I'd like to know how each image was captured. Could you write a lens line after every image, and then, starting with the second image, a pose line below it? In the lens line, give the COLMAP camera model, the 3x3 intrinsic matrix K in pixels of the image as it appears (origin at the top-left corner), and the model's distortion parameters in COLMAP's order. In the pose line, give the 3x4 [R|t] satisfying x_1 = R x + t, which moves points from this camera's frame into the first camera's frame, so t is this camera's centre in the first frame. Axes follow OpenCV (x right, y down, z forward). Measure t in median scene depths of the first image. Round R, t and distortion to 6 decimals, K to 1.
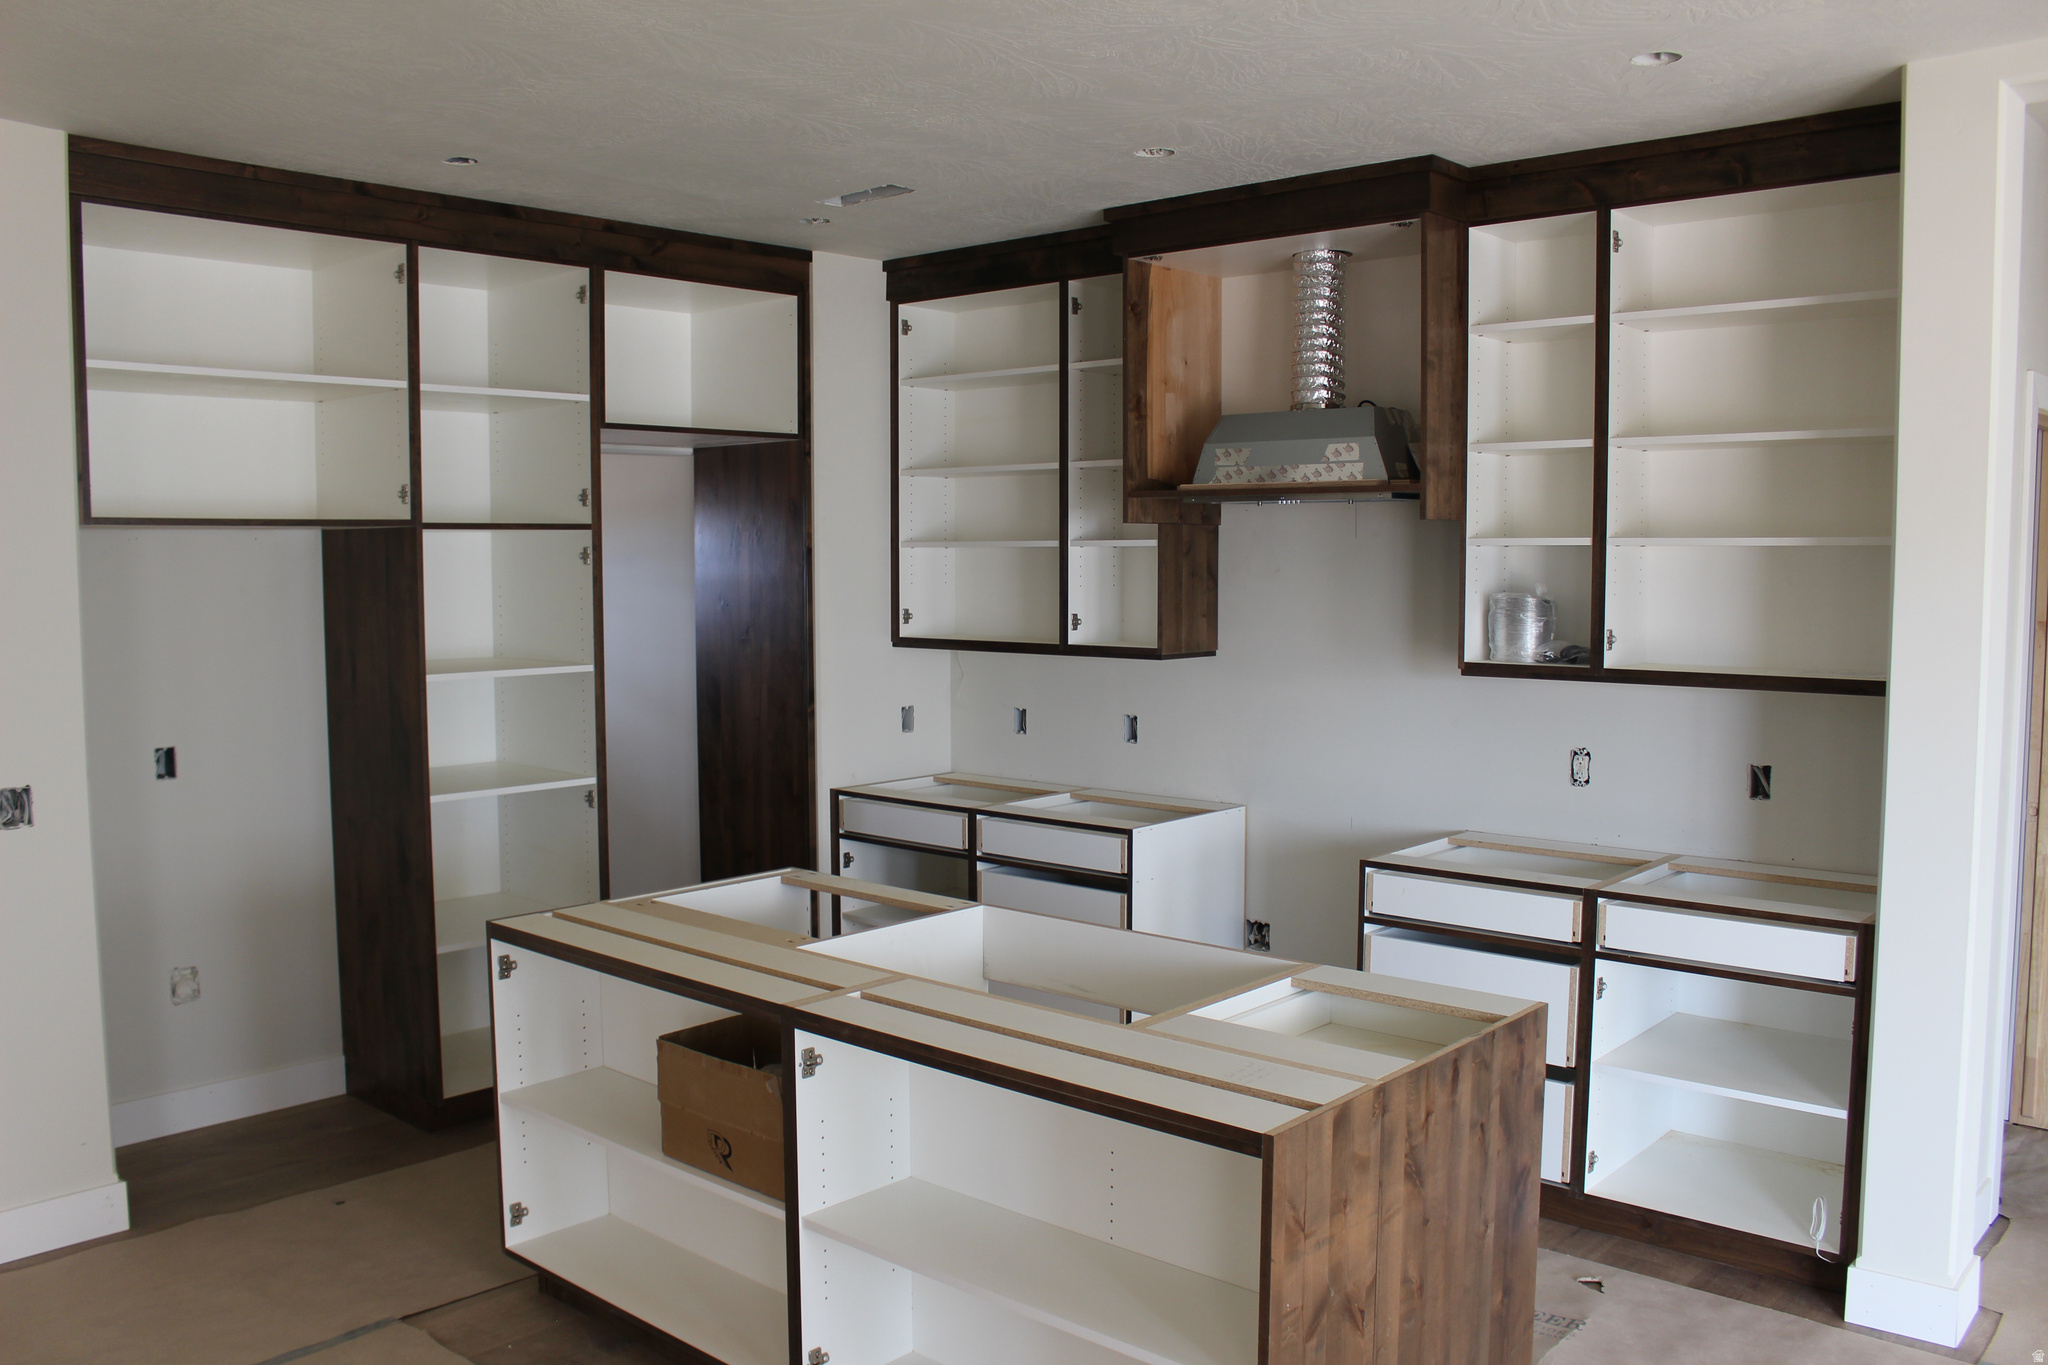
lens RADIAL K [[1696.8, 0, 992.9], [0, 1696.8, 700.5], [0, 0, 1]] dist [-0.161979, 0.130393]
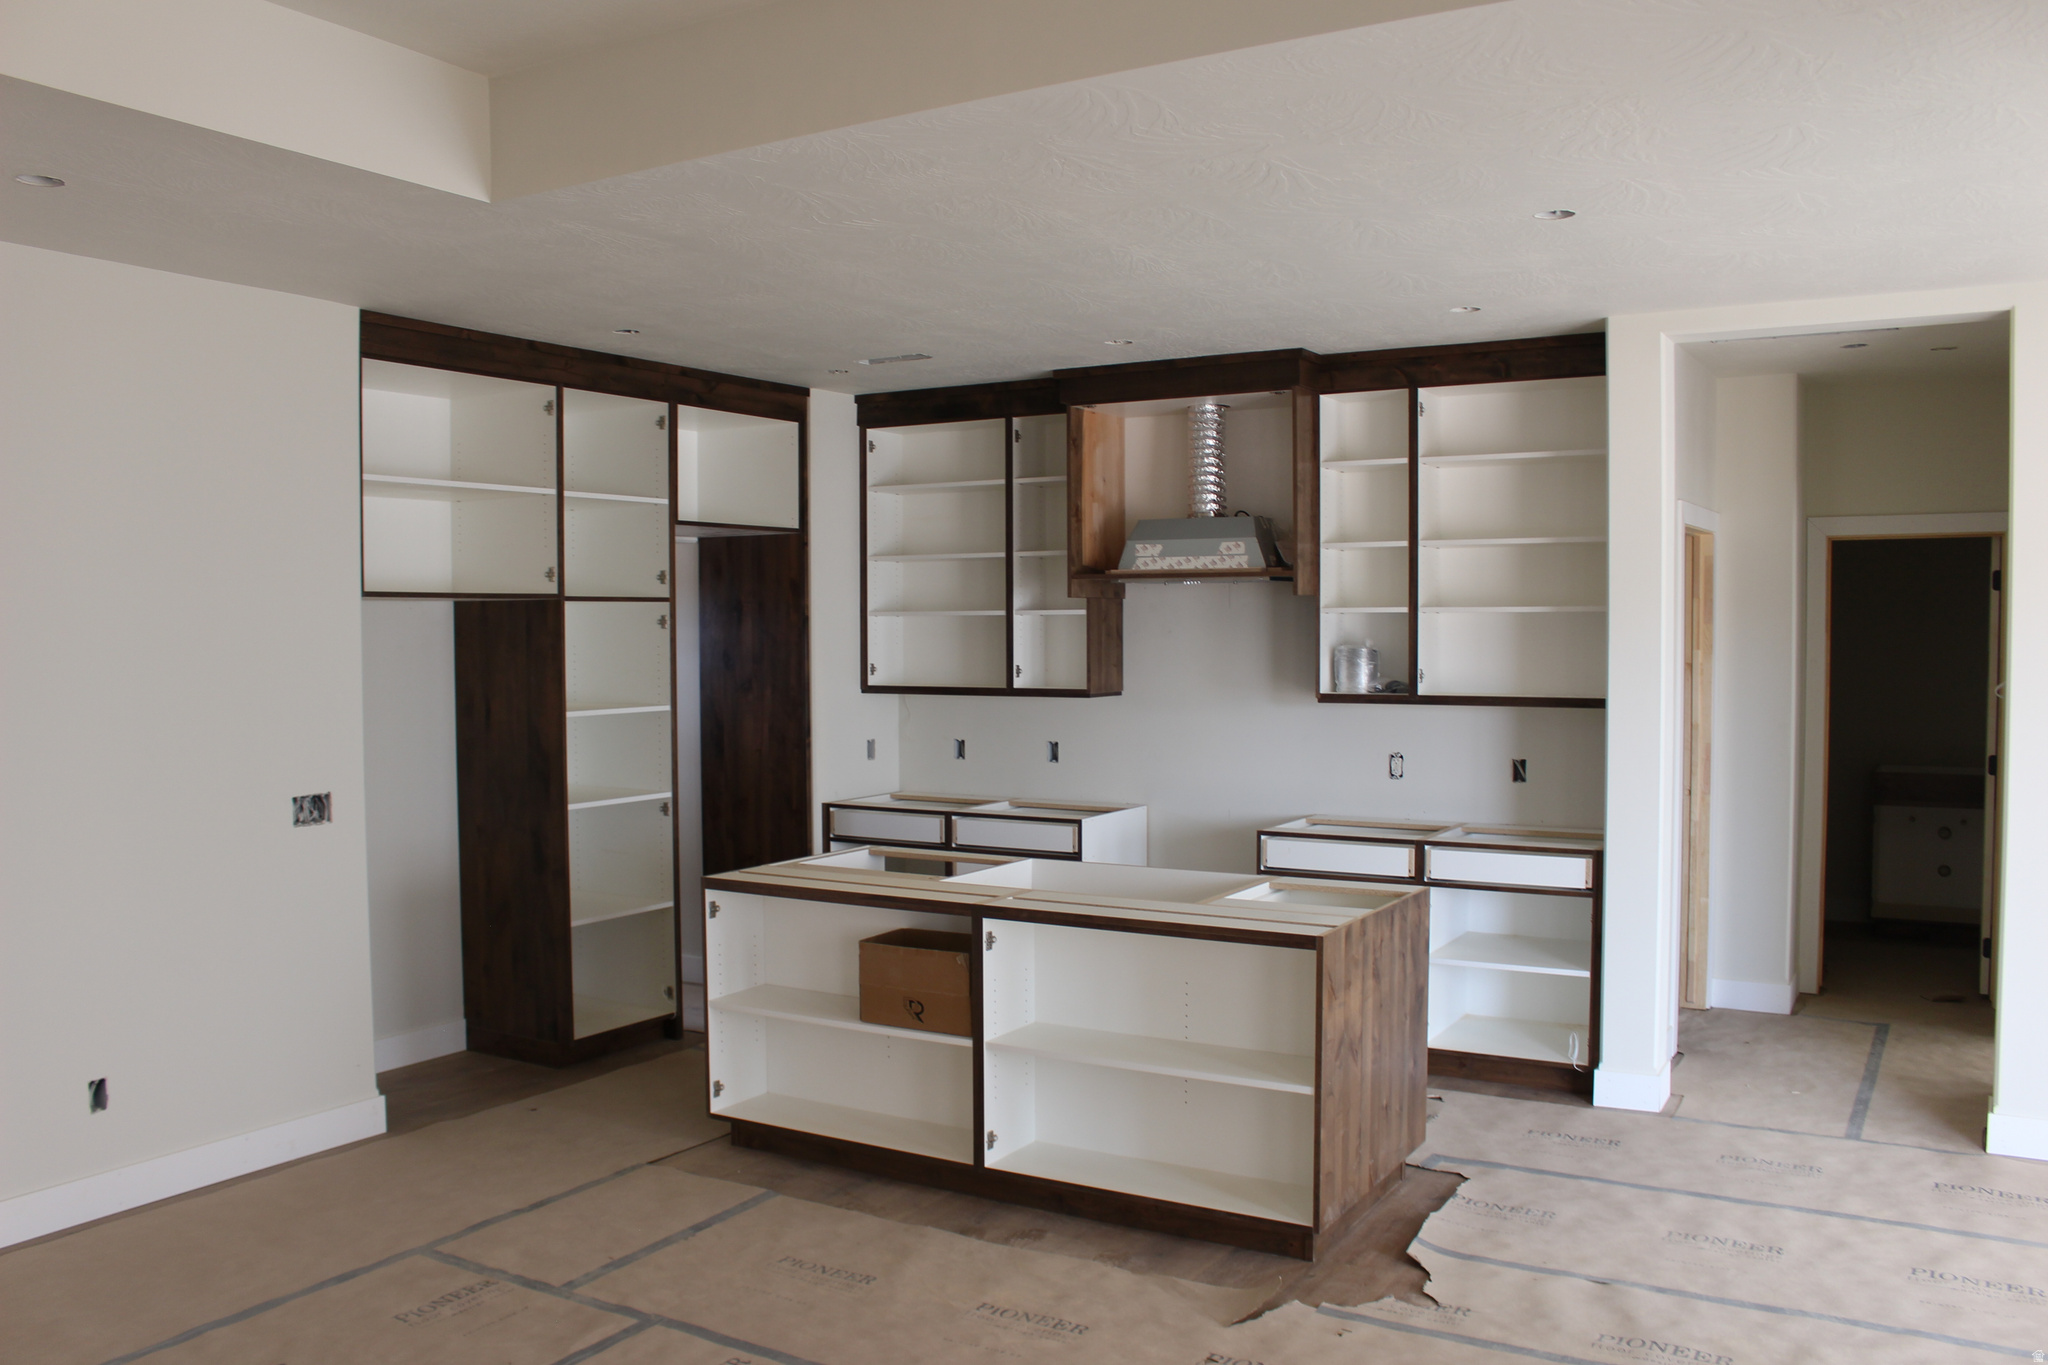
lens RADIAL K [[1696.8, 0, 992.9], [0, 1696.8, 700.5], [0, 0, 1]] dist [-0.161979, 0.130393]
pose [[0.982594, -0.010652, 0.185461, -0.259649], [0.018269, 0.999056, -0.039409, 0.034527], [-0.184866, 0.042112, 0.981861, -0.367464]]
